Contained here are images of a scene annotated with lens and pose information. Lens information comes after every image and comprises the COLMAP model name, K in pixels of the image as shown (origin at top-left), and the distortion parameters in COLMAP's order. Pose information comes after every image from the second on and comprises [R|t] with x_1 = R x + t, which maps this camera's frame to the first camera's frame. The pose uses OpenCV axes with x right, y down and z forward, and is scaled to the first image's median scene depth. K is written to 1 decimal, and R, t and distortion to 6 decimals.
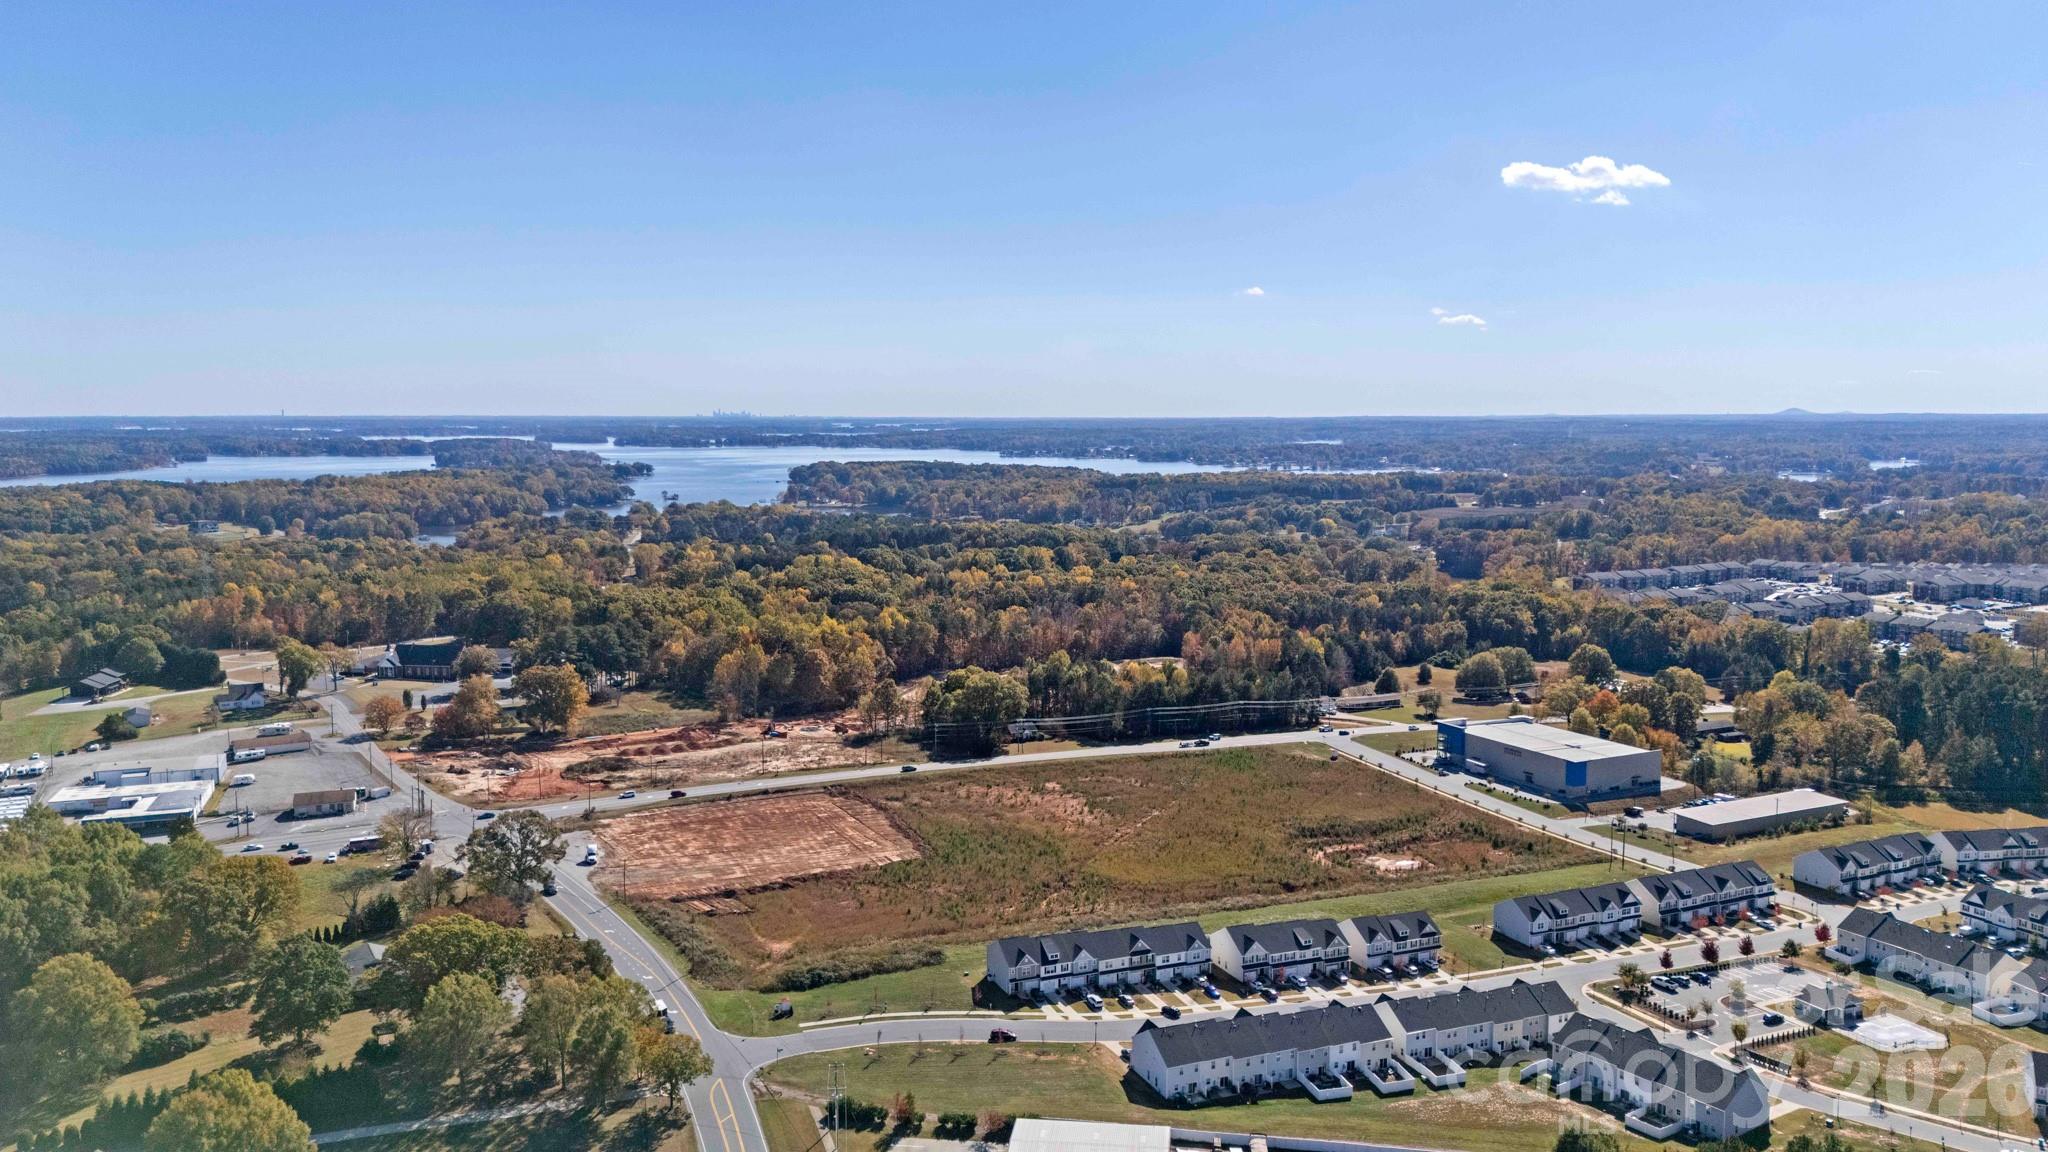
lens RADIAL K [[1520.2, 0, 1035.0], [0, 1520.2, 579.2], [0, 0, 1]] dist [0.076609, -0.100570]
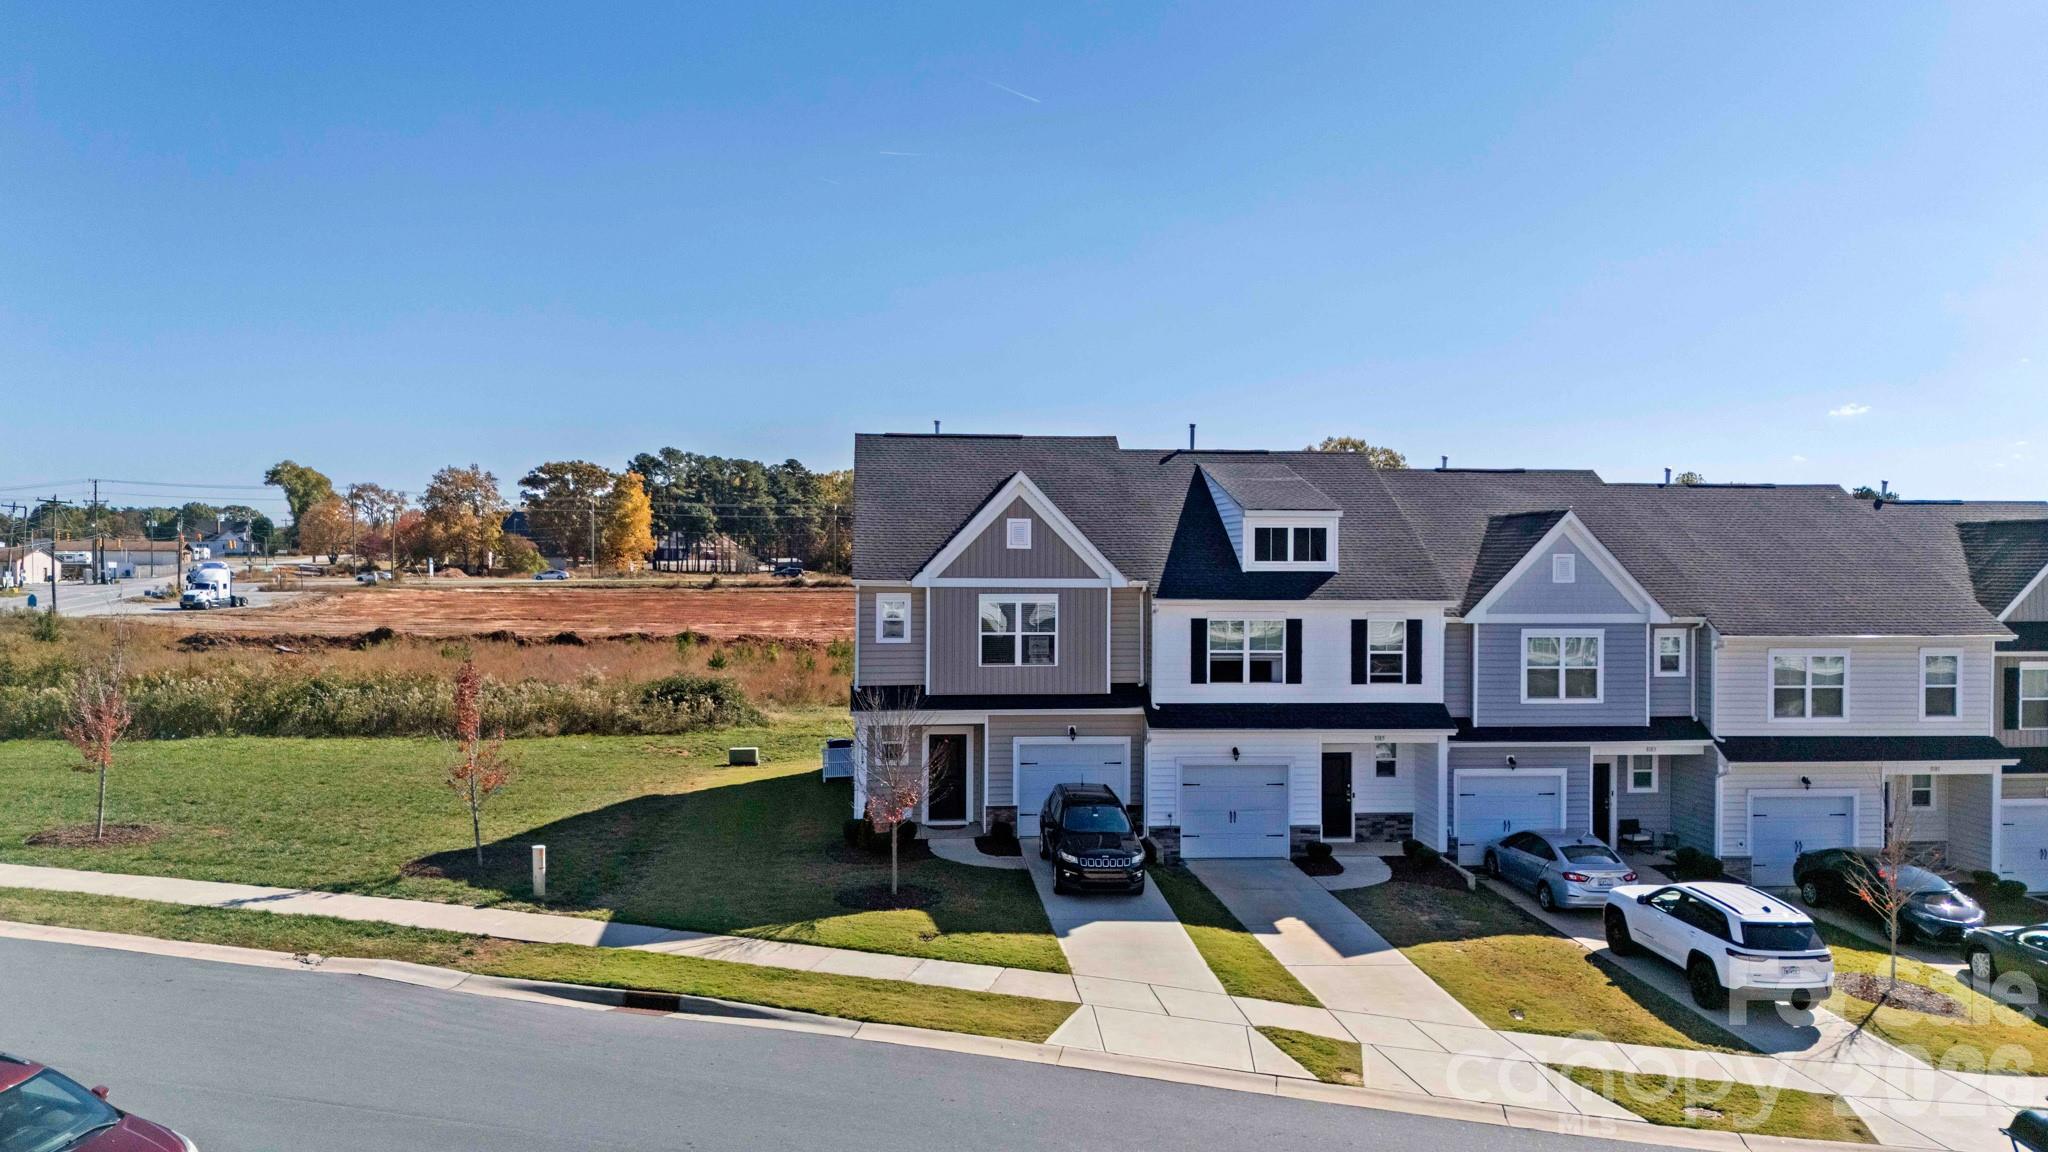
lens RADIAL K [[1520.2, 0, 1035.0], [0, 1520.2, 579.2], [0, 0, 1]] dist [0.076609, -0.100570]
pose [[0.954808, 0.008771, -0.297094, 0.028091], [-0.035091, 0.995900, -0.083373, 0.259979], [0.295145, 0.090031, 0.951201, 0.887873]]
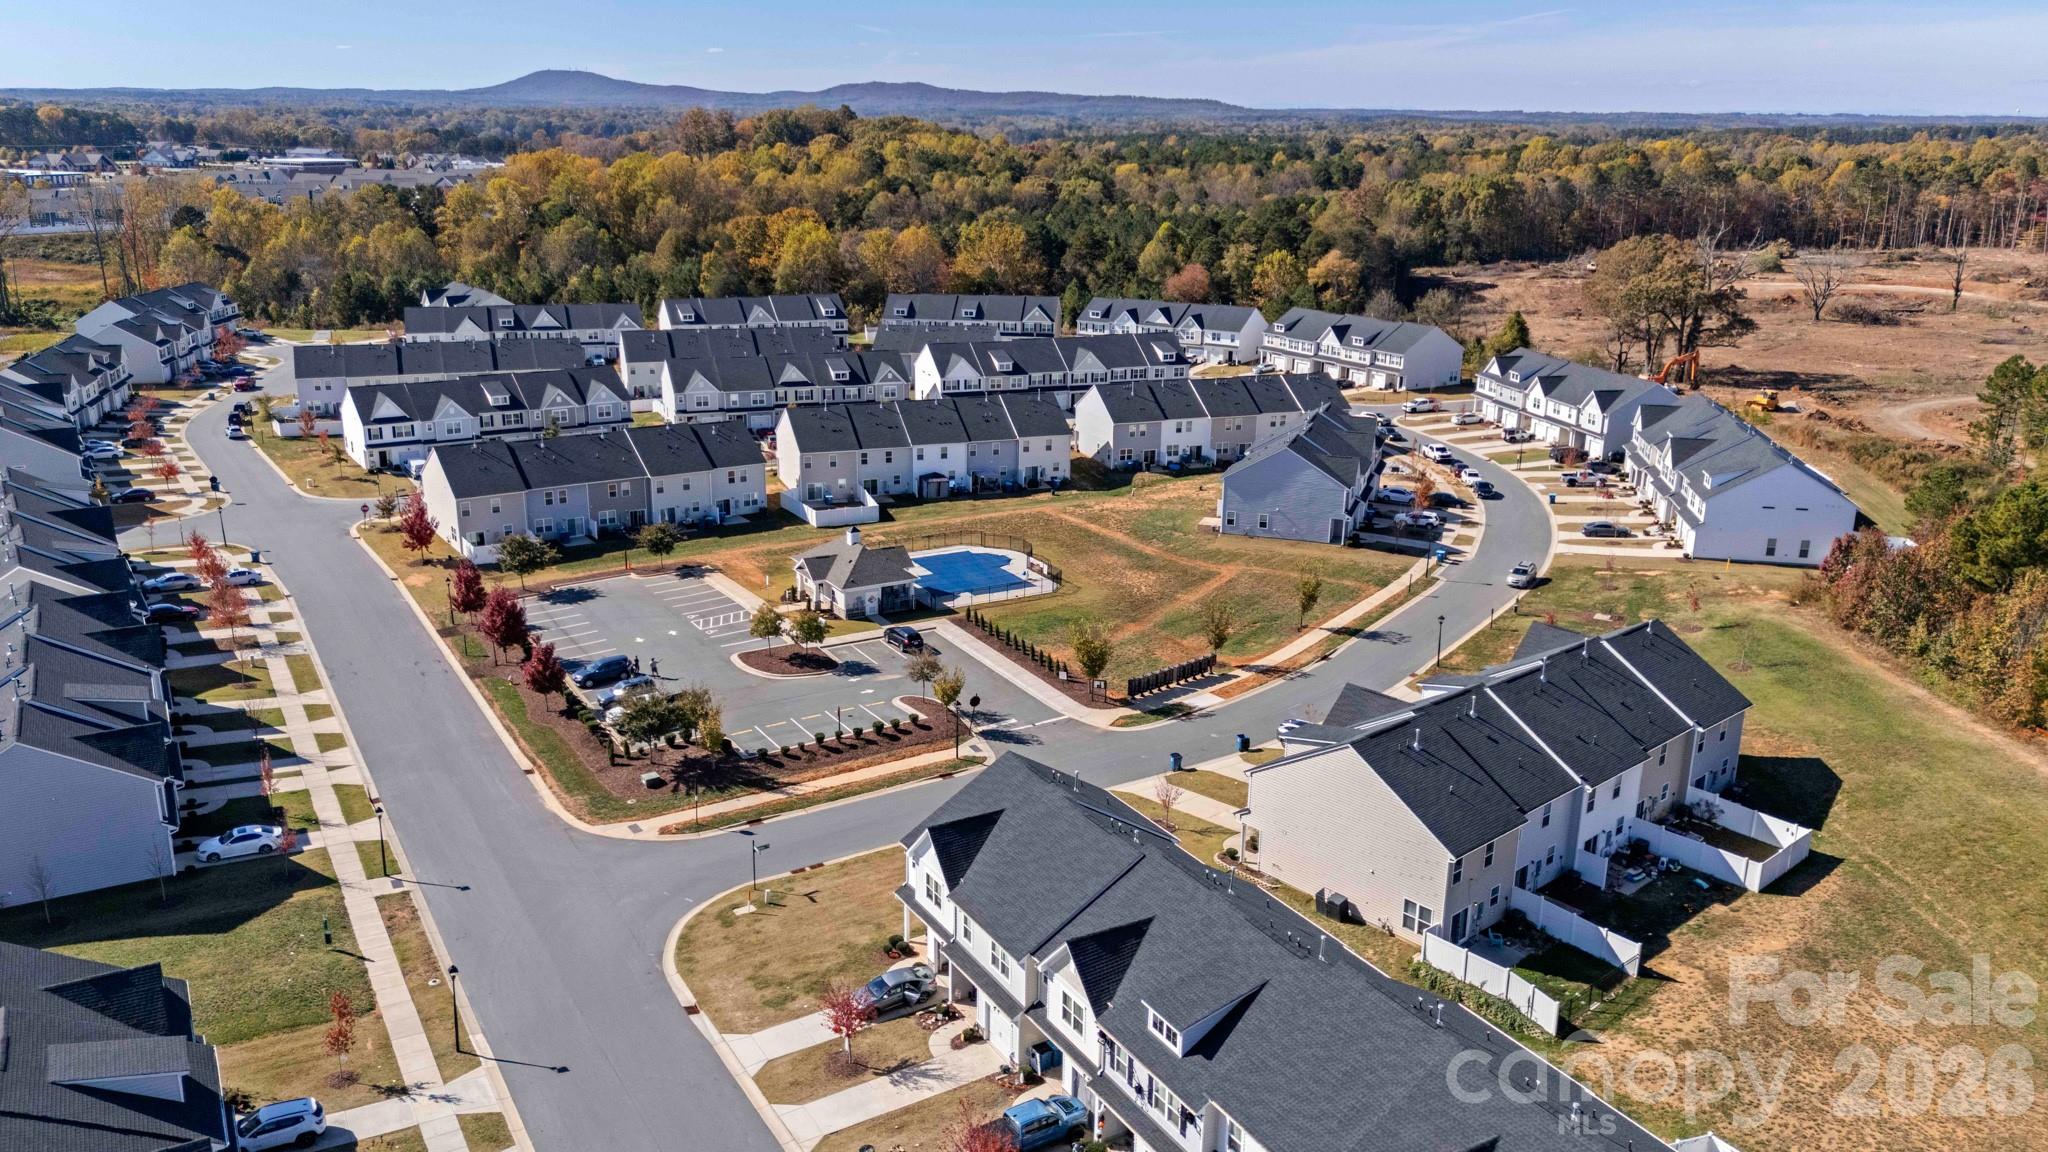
lens RADIAL K [[1520.2, 0, 1035.0], [0, 1520.2, 579.2], [0, 0, 1]] dist [0.076609, -0.100570]
pose [[-0.133654, -0.290742, 0.947420, 0.088492], [0.090959, 0.948364, 0.303864, 0.146718], [-0.986845, 0.126789, -0.100307, 0.999061]]
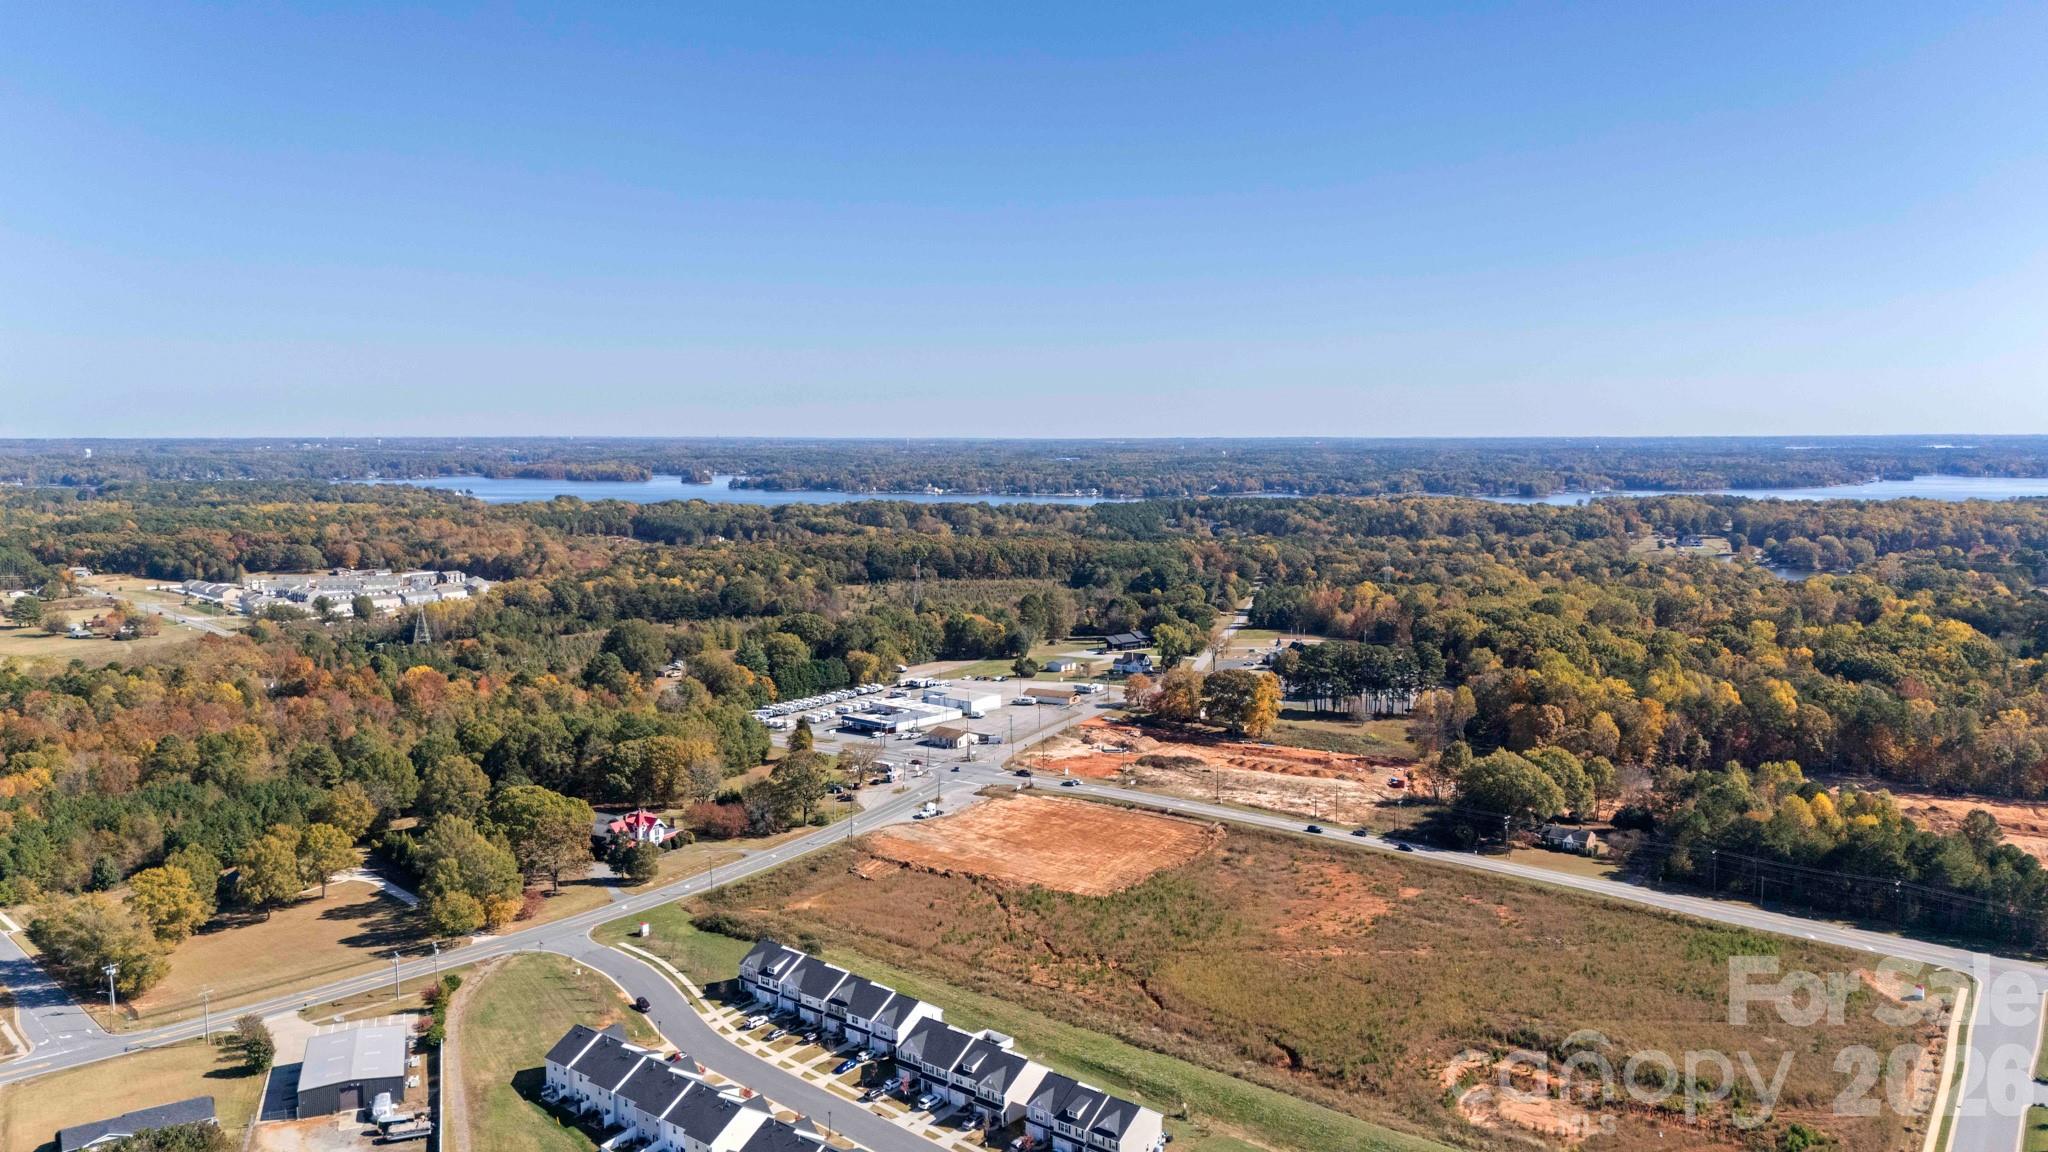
lens RADIAL K [[1486.2, 0, 1033.2], [0, 1486.2, 578.4], [0, 0, 1]] dist [0.076278, -0.094826]
pose [[0.474622, 0.092267, -0.875340, 0.955819], [-0.101008, 0.993630, 0.049968, -0.084160], [0.874375, 0.064701, 0.480918, 0.652157]]
